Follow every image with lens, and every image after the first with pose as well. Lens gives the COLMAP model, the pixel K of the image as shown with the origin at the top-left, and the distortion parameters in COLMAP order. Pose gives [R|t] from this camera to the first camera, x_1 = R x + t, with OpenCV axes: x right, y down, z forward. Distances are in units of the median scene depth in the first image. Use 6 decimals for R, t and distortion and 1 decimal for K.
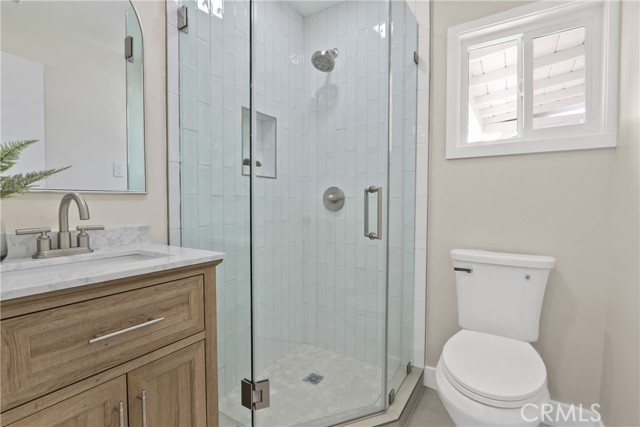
lens RADIAL K [[294.8, 0, 320.6], [0, 294.8, 212.7], [0, 0, 1]] dist [-0.013552, -0.000230]
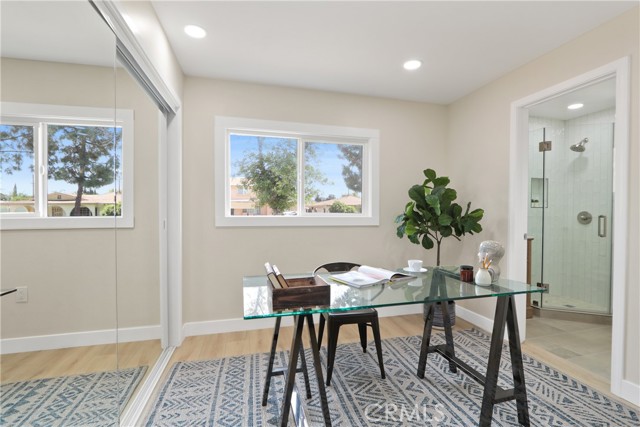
lens RADIAL K [[294.8, 0, 320.1], [0, 294.8, 214.1], [0, 0, 1]] dist [-0.013552, -0.000230]
pose [[0.742845, 0.010006, -0.669388, 0.037385], [-0.023425, 0.999664, -0.011053, -0.011099], [0.669053, 0.023891, 0.742831, -1.545681]]
